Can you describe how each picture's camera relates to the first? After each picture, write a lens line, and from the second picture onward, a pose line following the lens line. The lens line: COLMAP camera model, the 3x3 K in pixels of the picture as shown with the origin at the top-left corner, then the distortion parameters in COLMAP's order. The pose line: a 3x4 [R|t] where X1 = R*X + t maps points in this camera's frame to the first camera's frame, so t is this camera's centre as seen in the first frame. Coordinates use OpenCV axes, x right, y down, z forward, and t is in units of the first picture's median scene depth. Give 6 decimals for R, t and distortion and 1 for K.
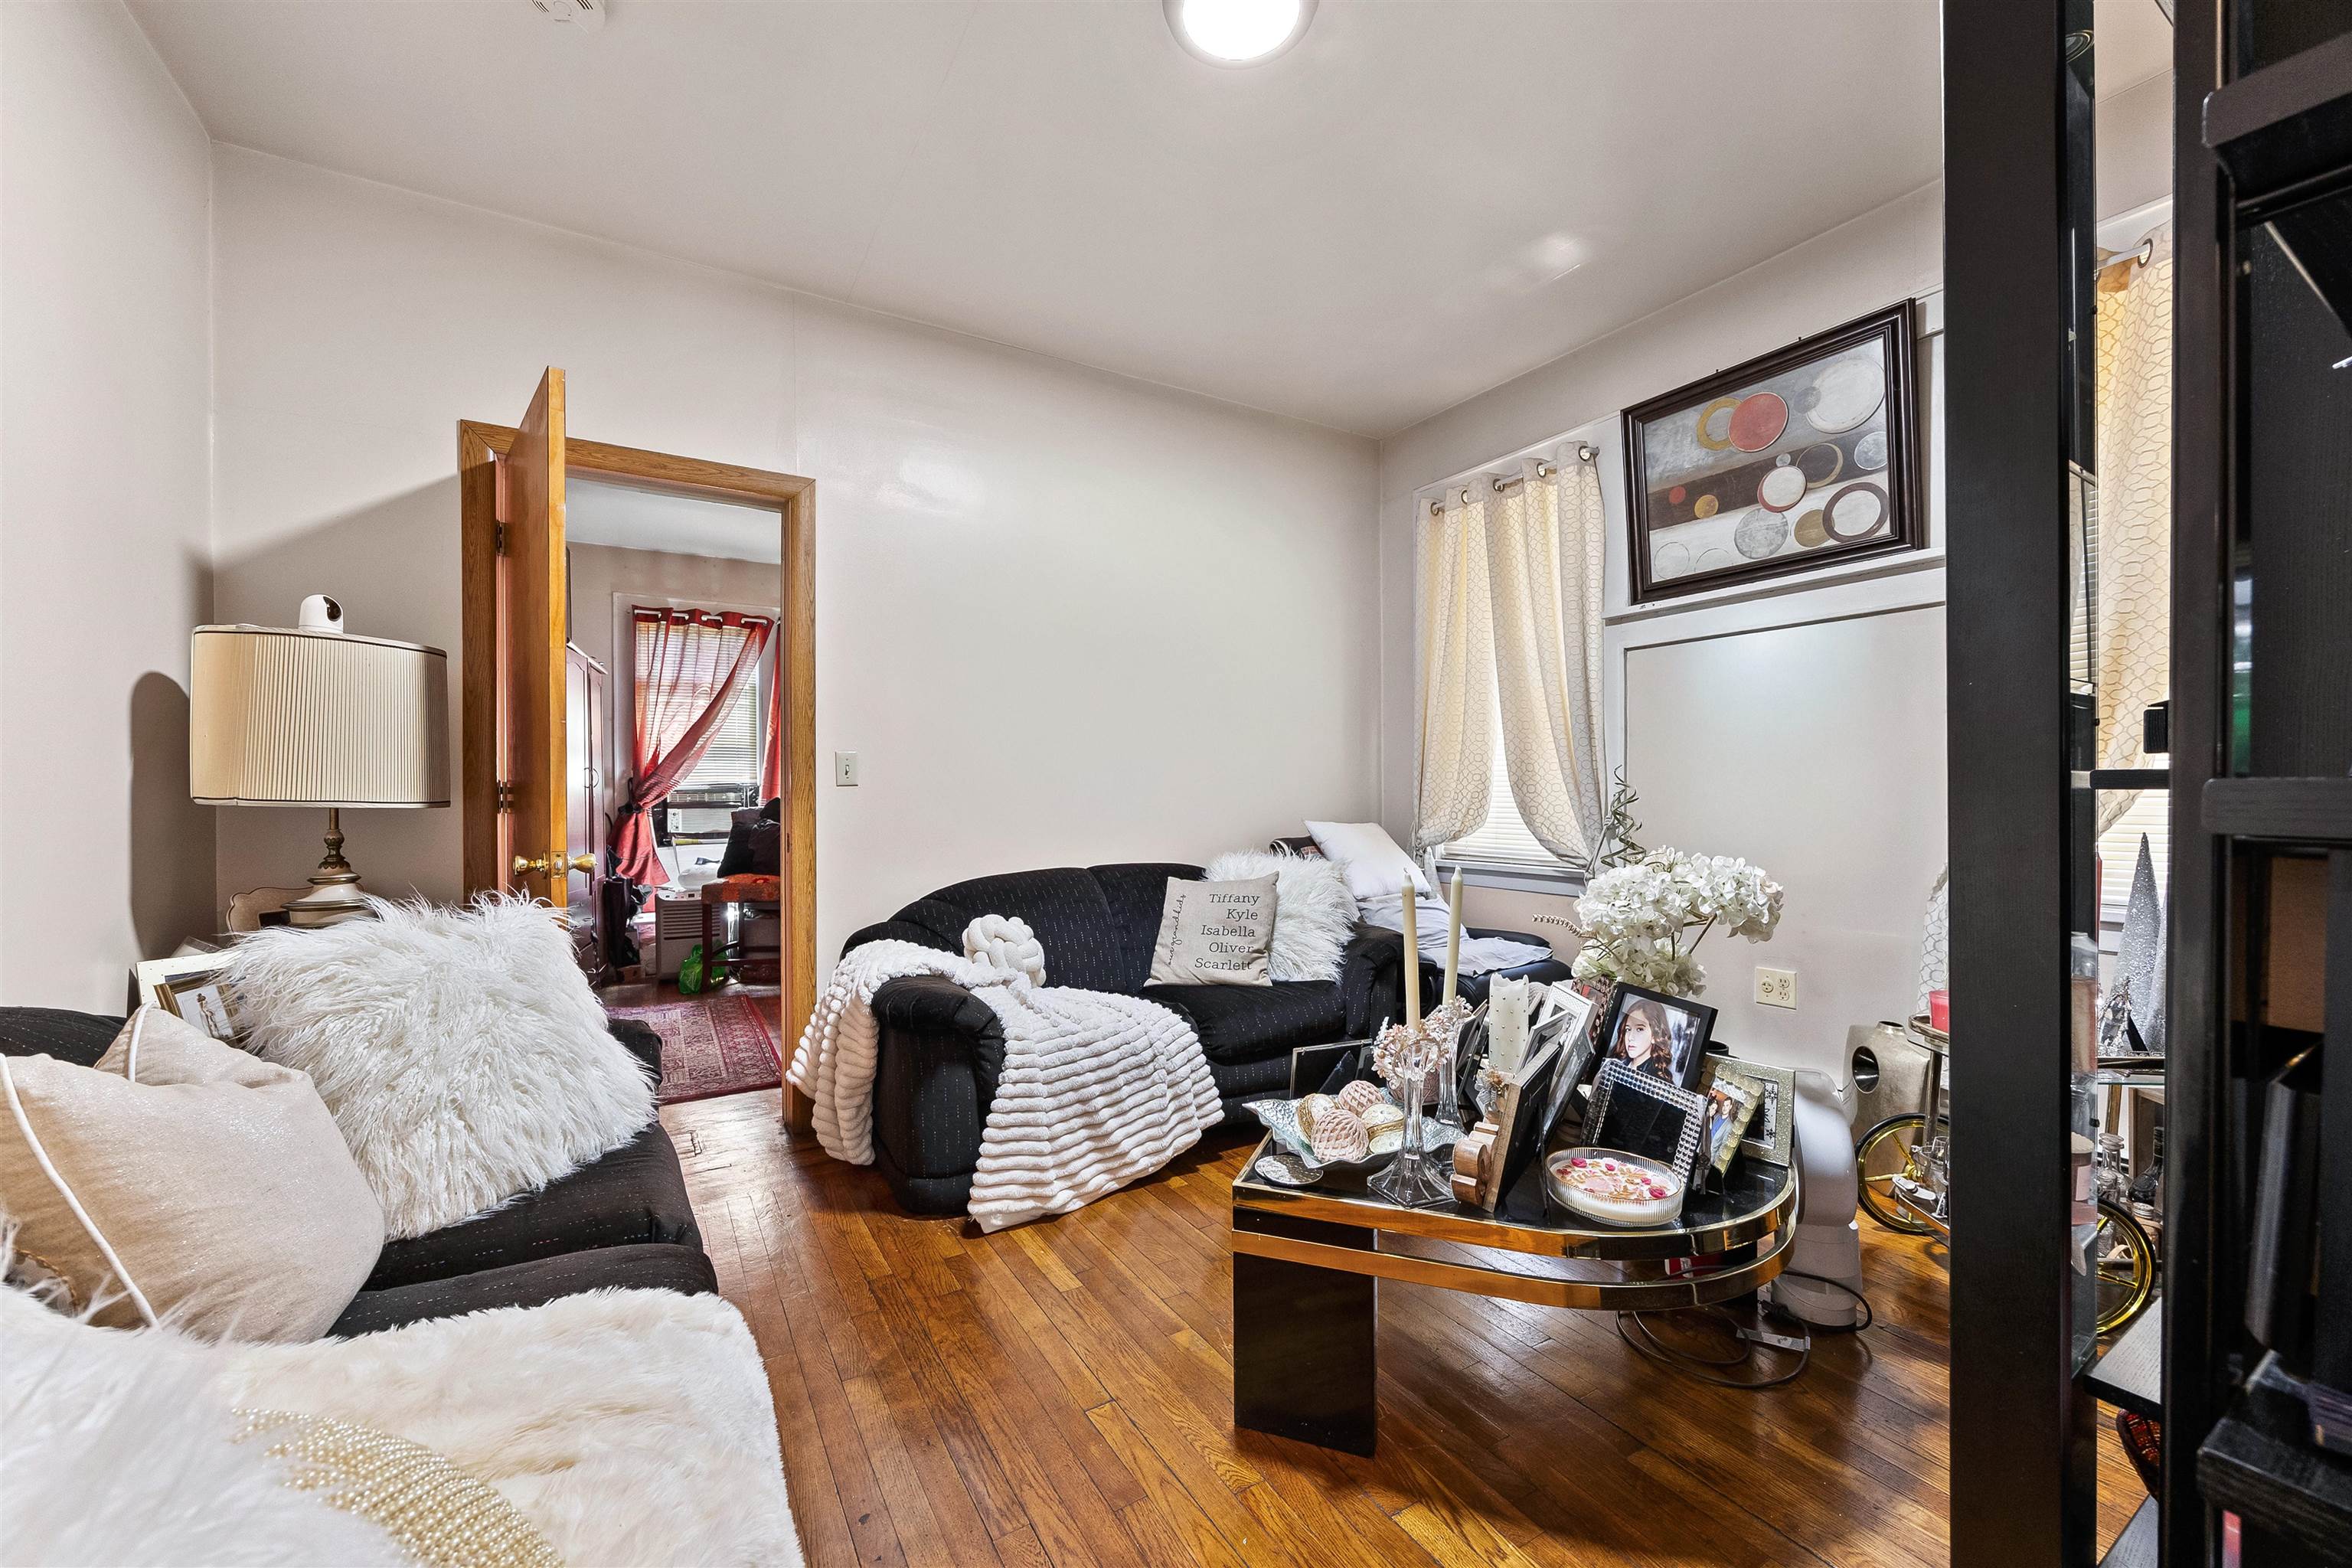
lens RADIAL K [[909.0, 0, 1177.7], [0, 909.0, 793.5], [0, 0, 1]] dist [-0.000628, 0.000002]
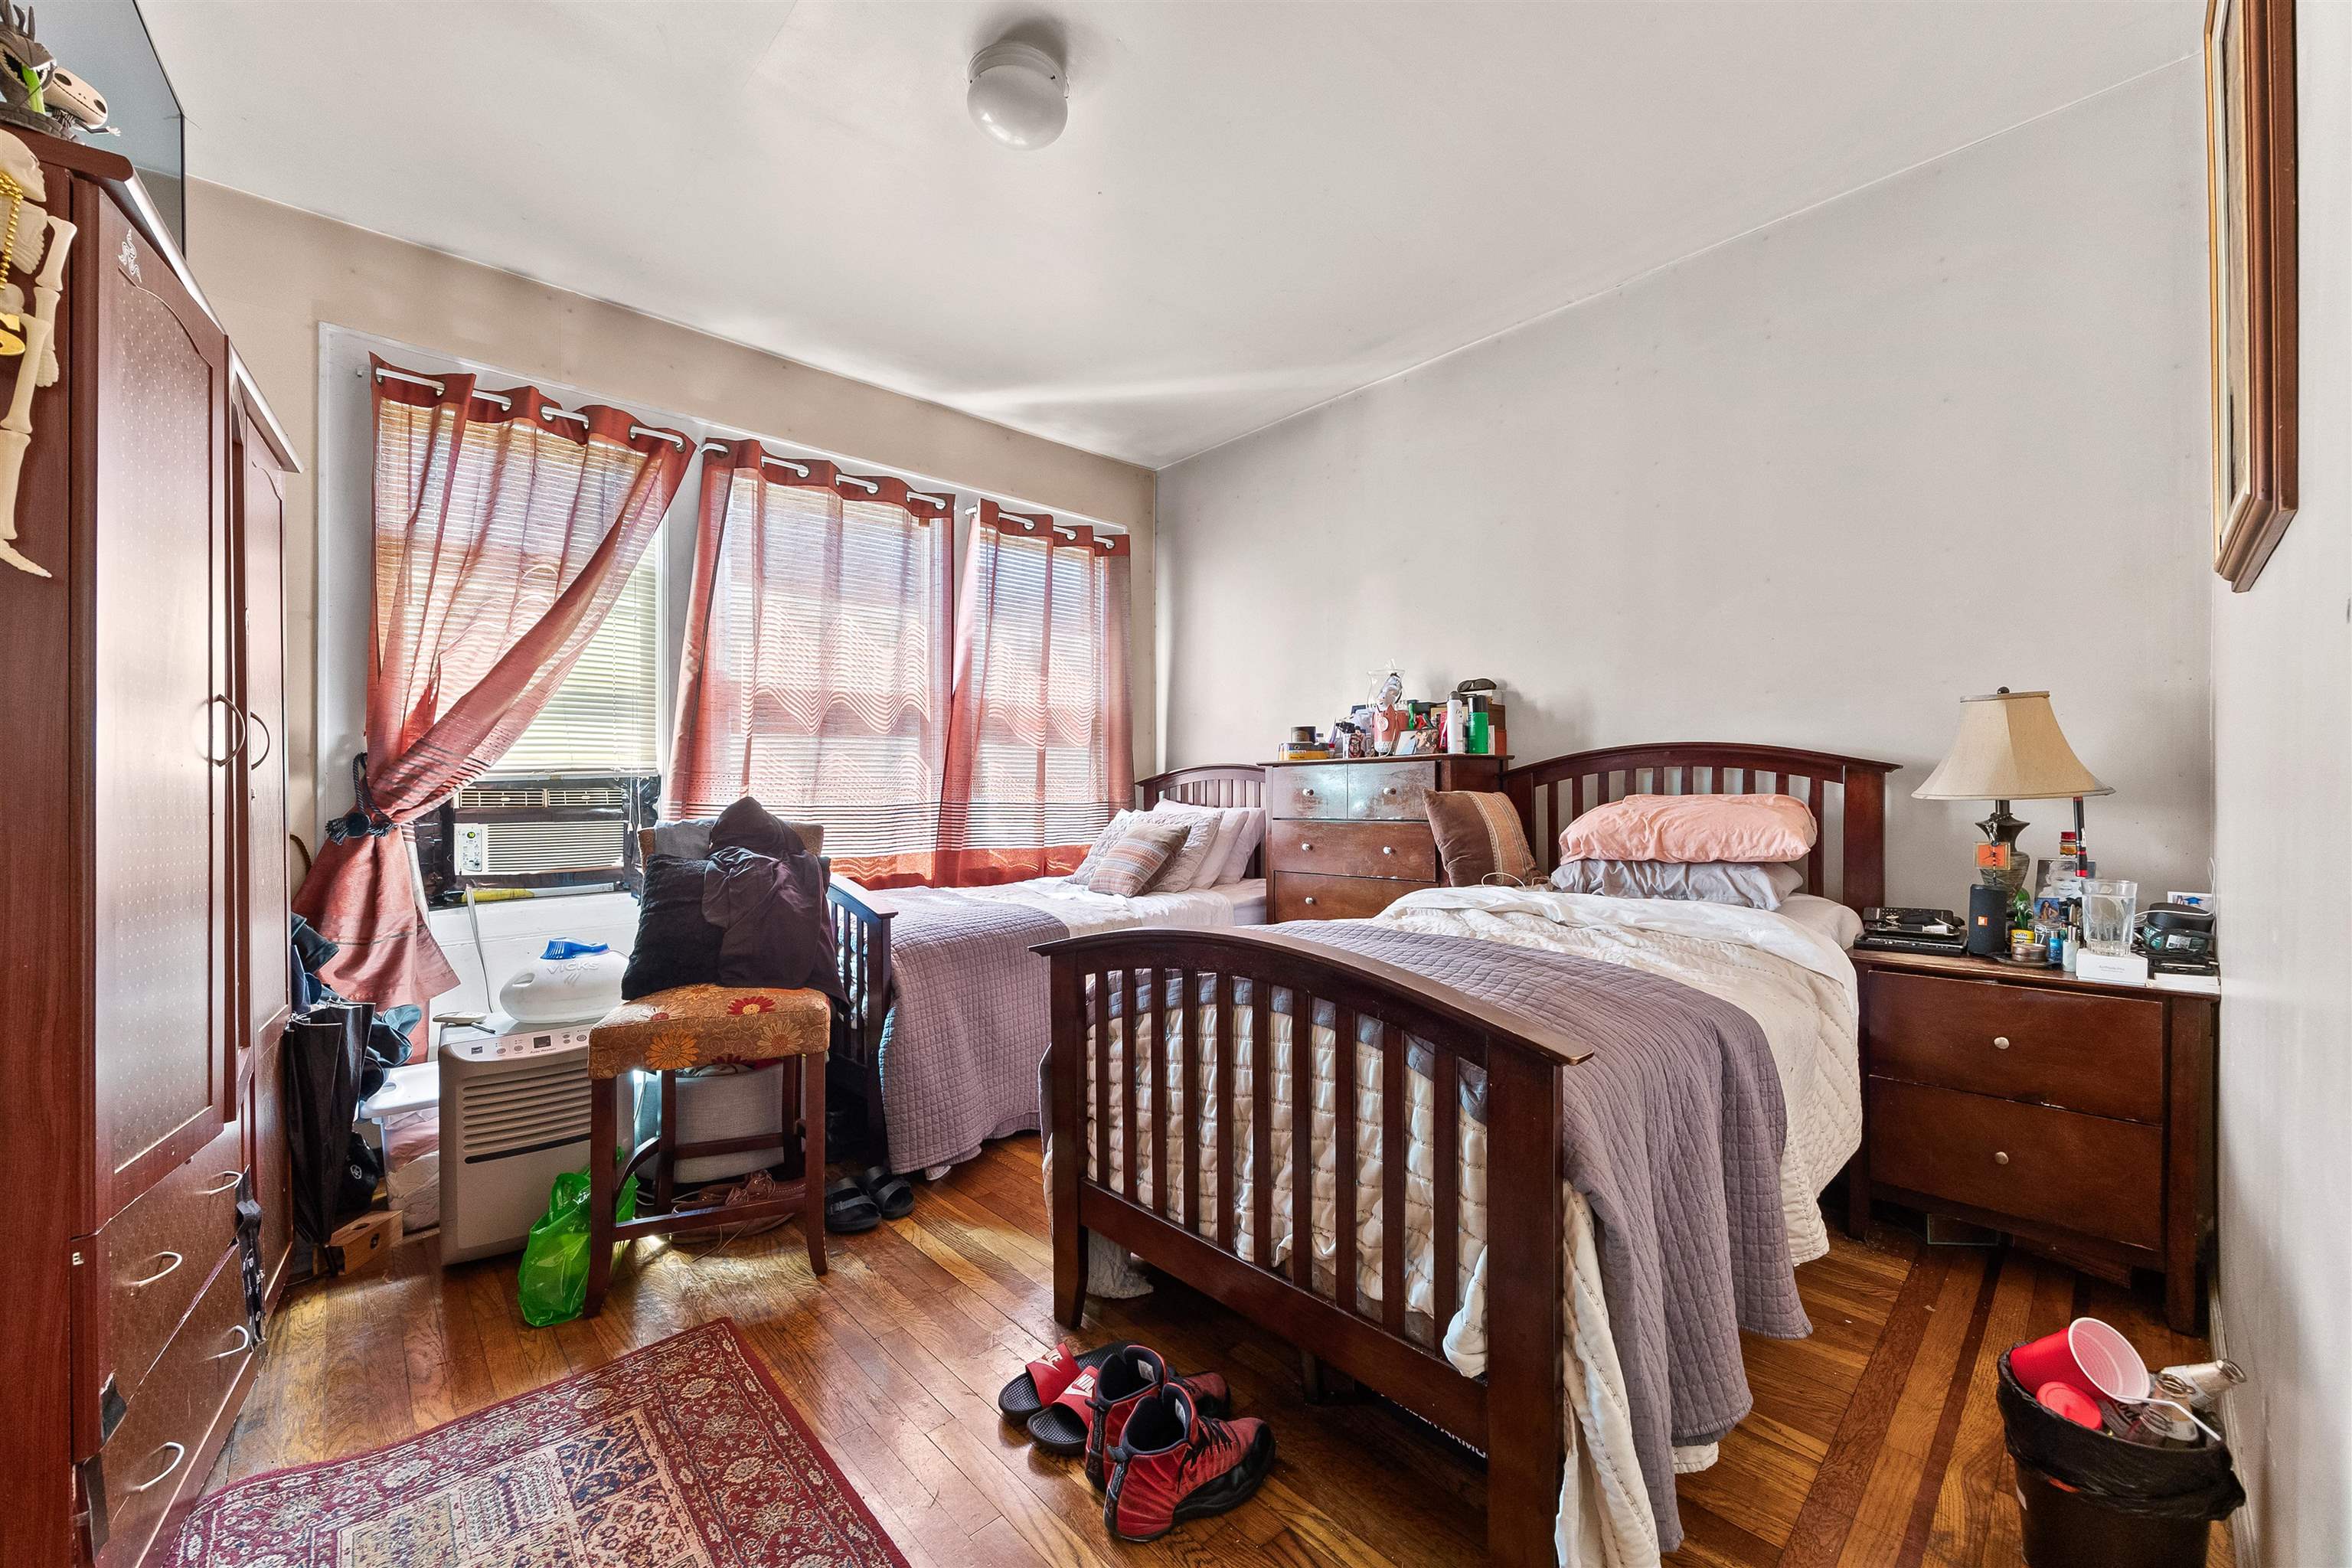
lens RADIAL K [[909.0, 0, 1180.1], [0, 909.0, 789.0], [0, 0, 1]] dist [-0.000628, 0.000002]
pose [[0.978540, 0.000341, 0.206058, -0.303135], [0.002601, 0.999899, -0.014007, 0.006846], [-0.206042, 0.014242, 0.978439, 0.486147]]
